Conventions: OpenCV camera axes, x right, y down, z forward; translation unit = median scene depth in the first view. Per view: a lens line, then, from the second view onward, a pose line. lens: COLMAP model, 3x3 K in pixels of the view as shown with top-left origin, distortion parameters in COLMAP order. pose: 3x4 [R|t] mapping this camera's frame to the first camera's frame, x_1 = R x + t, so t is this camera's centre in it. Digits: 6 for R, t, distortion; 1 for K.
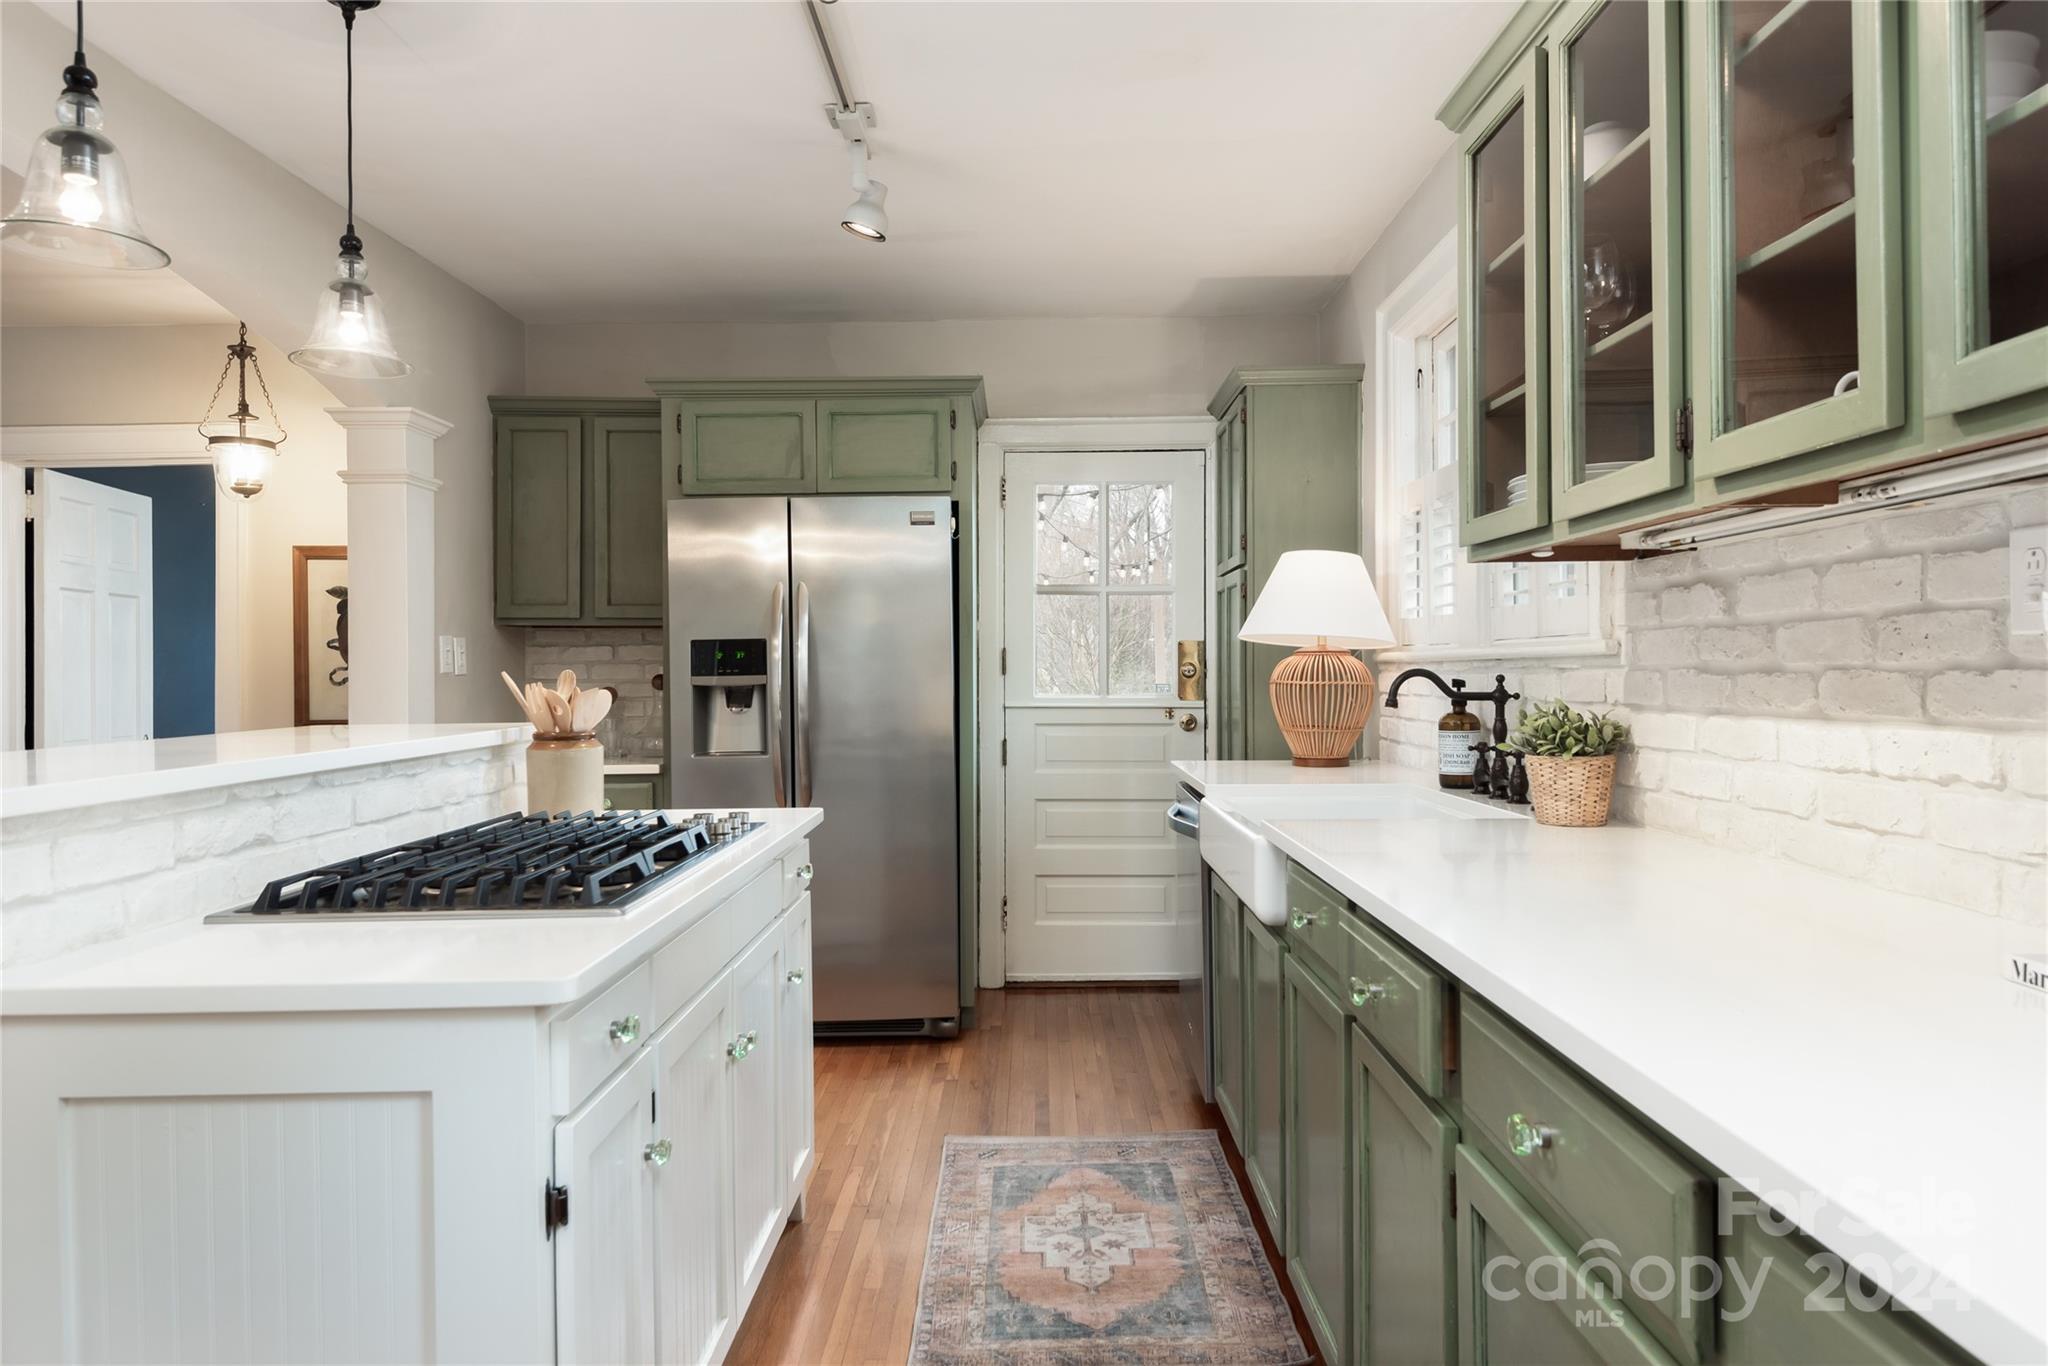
lens RADIAL K [[1258.0, 0, 1013.9], [0, 1258.0, 682.0], [0, 0, 1]] dist [-0.006110, -0.002984]
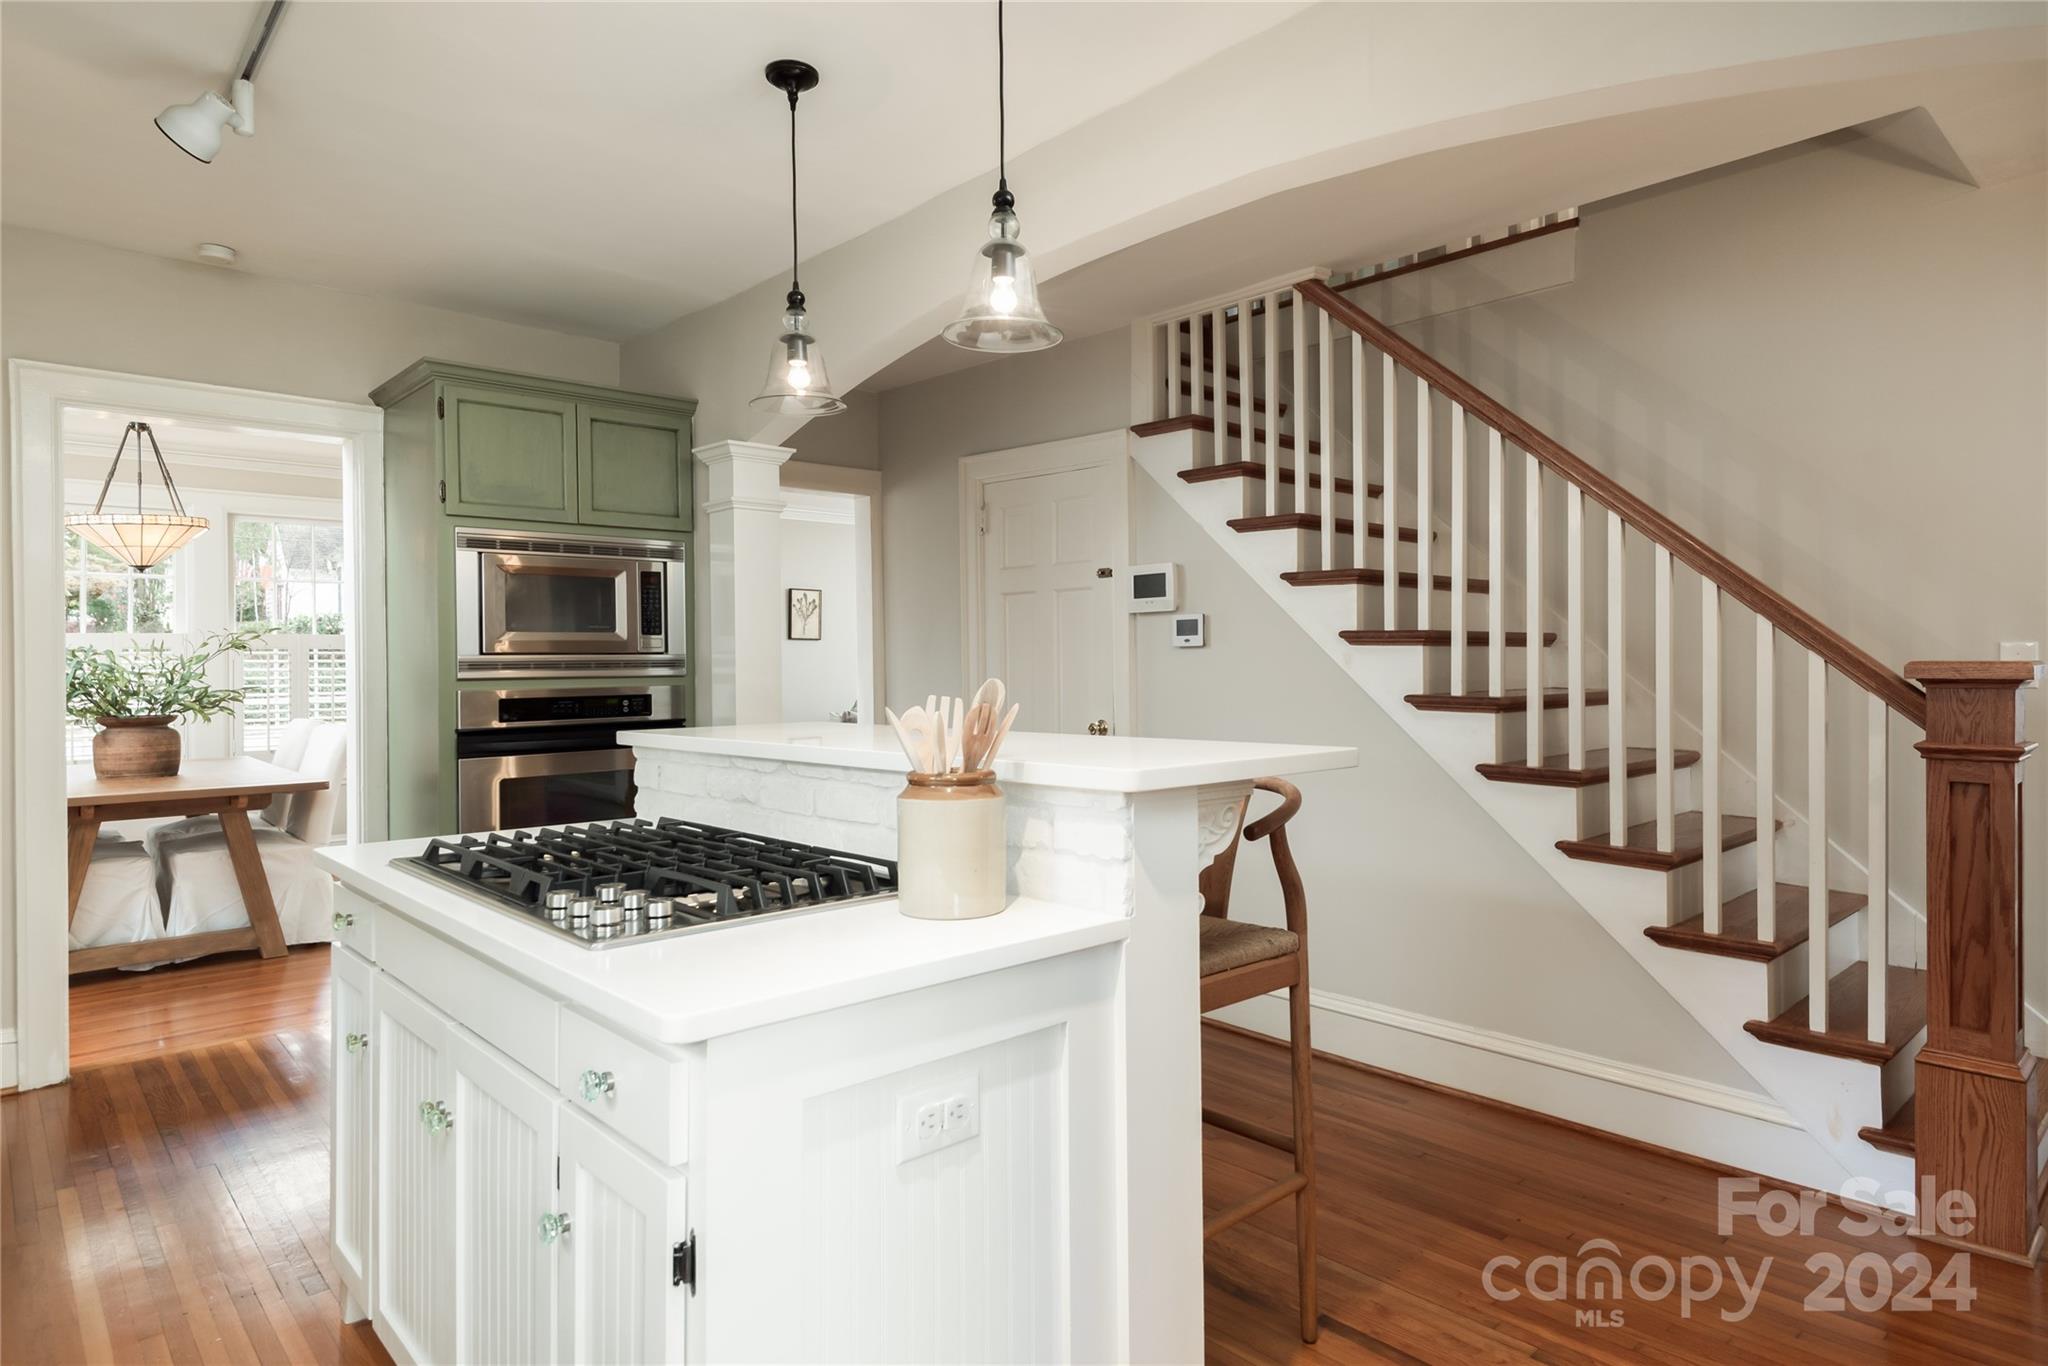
lens RADIAL K [[1141.0, 0, 1027.1], [0, 1141.0, 653.8], [0, 0, 1]] dist [0.024600, -0.015585]
pose [[-0.718320, 0.010671, -0.695631, 0.030562], [0.011804, 0.999925, 0.003150, -0.023513], [0.695613, -0.005948, -0.718392, 1.474350]]
